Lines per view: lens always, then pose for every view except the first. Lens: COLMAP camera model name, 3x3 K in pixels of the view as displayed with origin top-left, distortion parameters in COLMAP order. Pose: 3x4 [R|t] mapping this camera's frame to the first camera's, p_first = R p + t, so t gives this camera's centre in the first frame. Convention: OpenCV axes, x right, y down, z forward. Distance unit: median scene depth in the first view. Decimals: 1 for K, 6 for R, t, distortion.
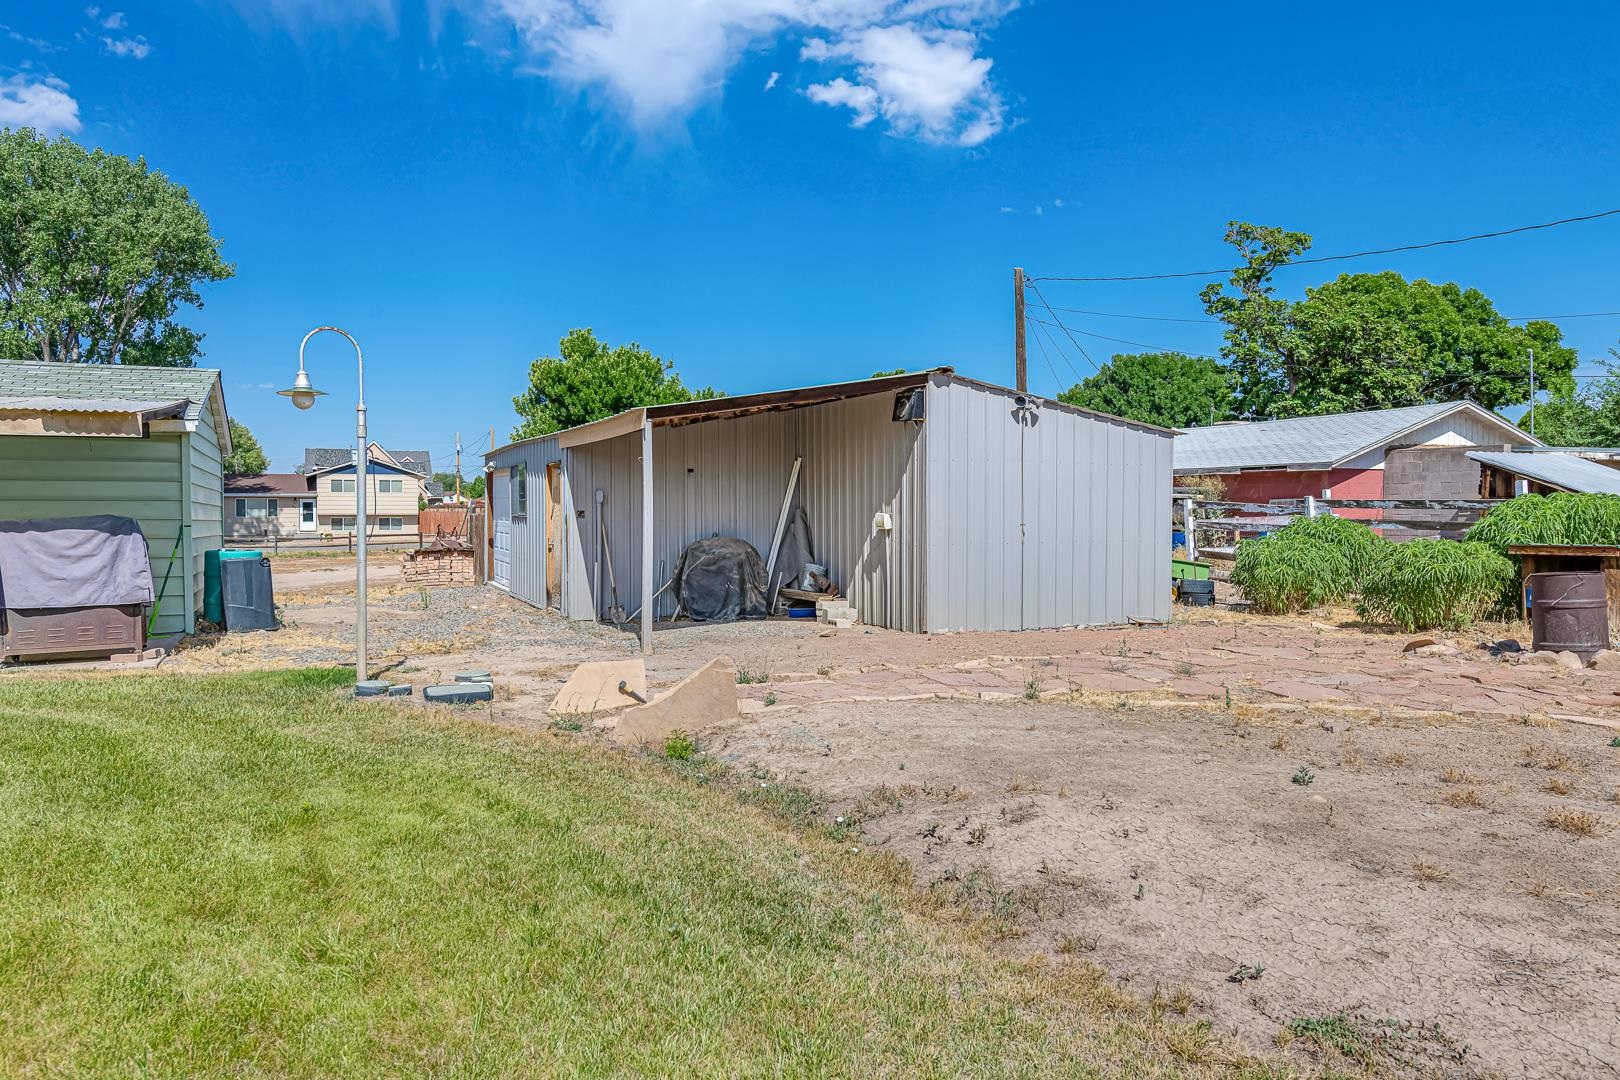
lens RADIAL K [[1088.8, 0, 810.0], [0, 1088.8, 540.0], [0, 0, 1]] dist [-0.006367, -0.001437]
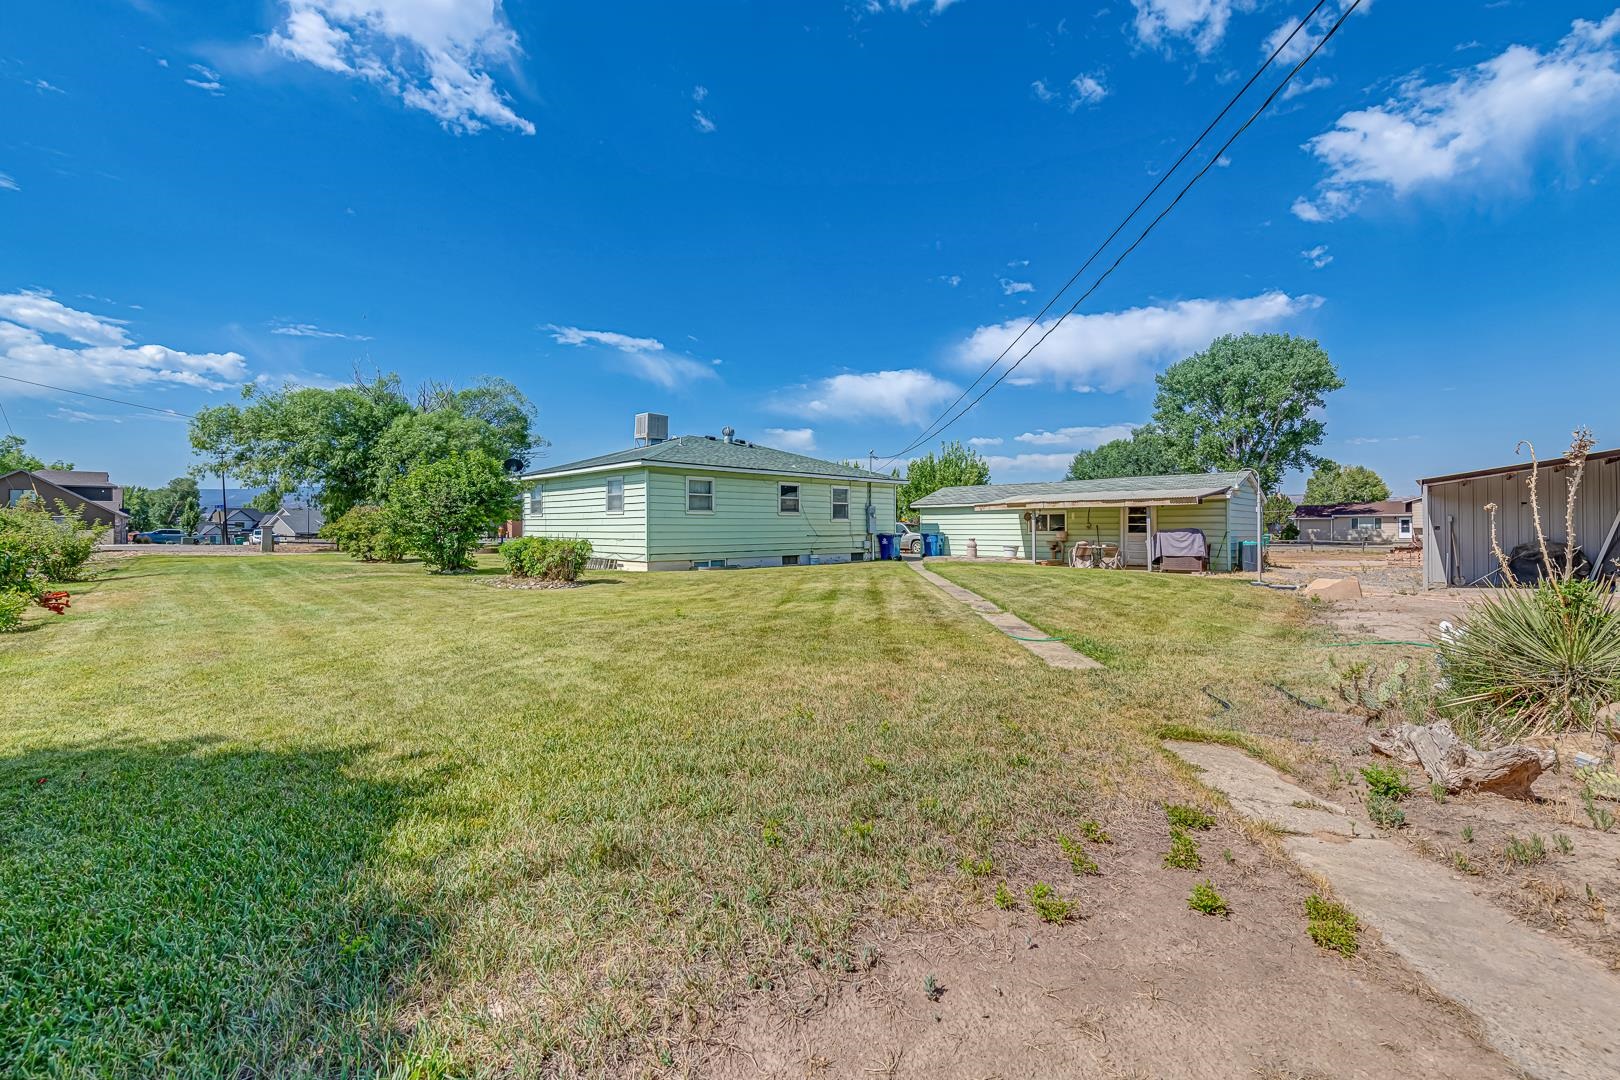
lens RADIAL K [[657.0, 0, 816.3], [0, 657.0, 523.6], [0, 0, 1]] dist [-0.000530, -0.000142]
pose [[0.355712, -0.004813, -0.934583, 0.126585], [-0.022709, 0.999647, -0.013792, 0.002619], [0.934320, 0.026129, 0.355477, -0.118505]]
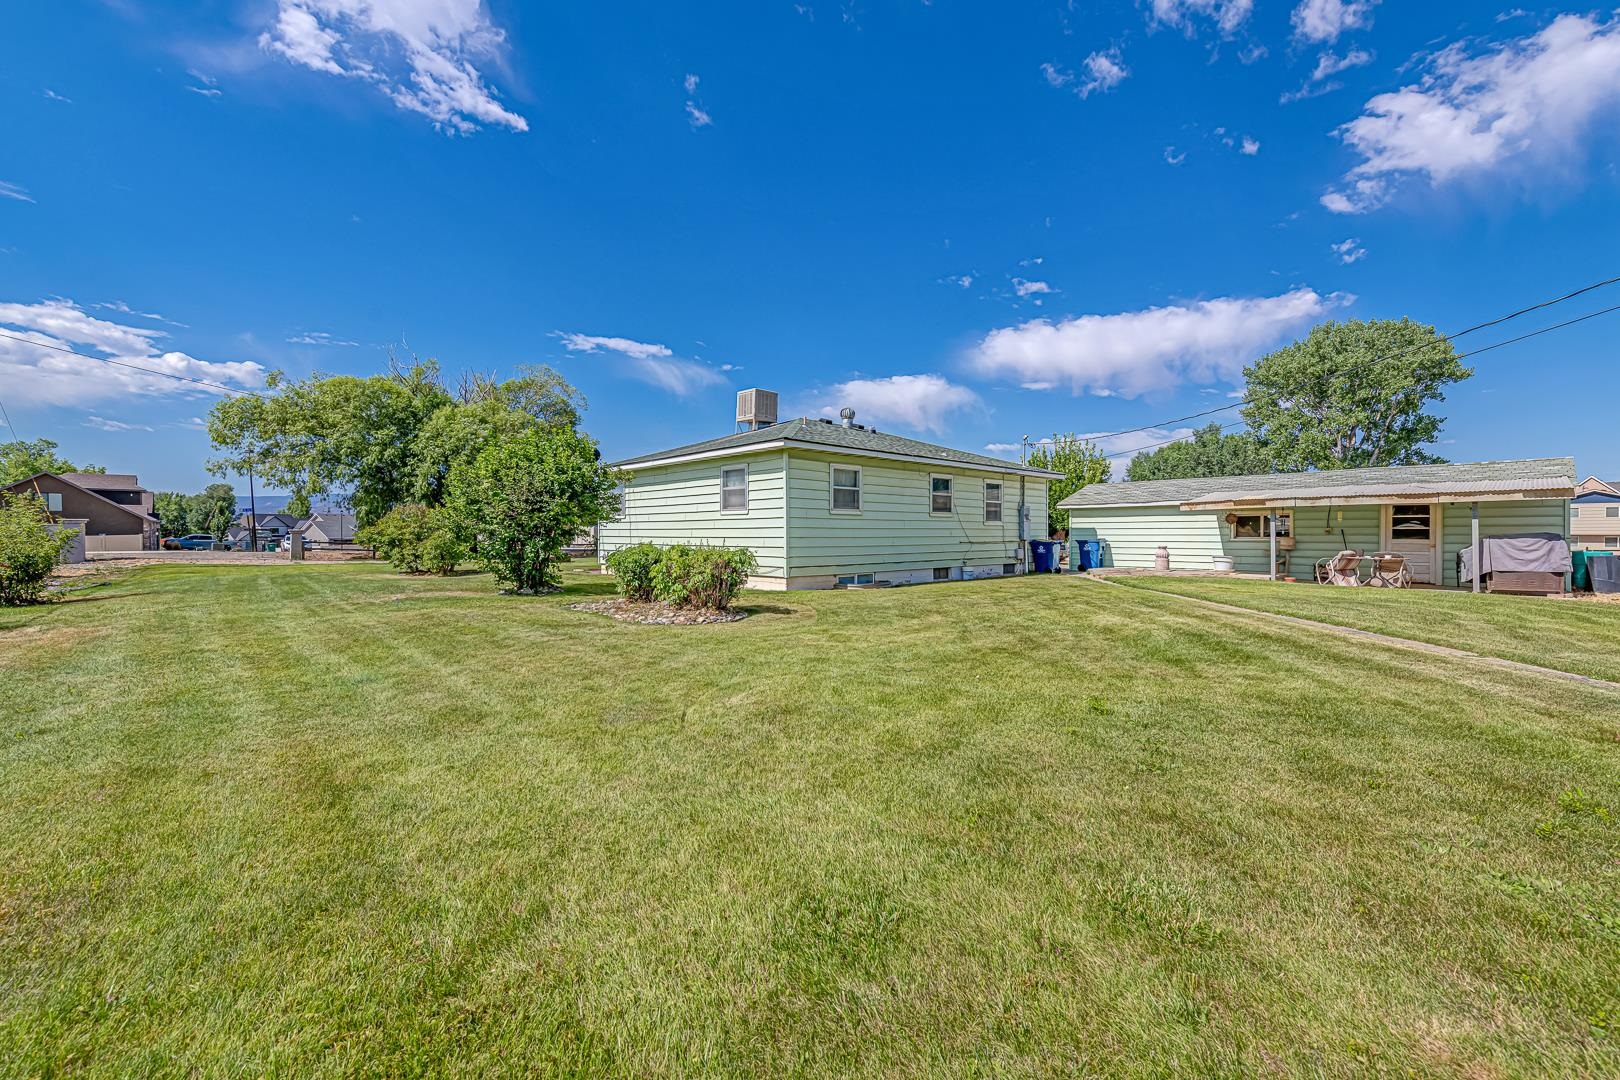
lens RADIAL K [[649.7, 0, 810.0], [0, 649.7, 540.0], [0, 0, 1]] dist [-0.000221, 0.000011]
pose [[0.324262, 0.009296, -0.945922, 0.023711], [-0.023836, 0.999715, 0.001654, 0.004498], [0.945667, 0.022011, 0.324391, -0.149868]]
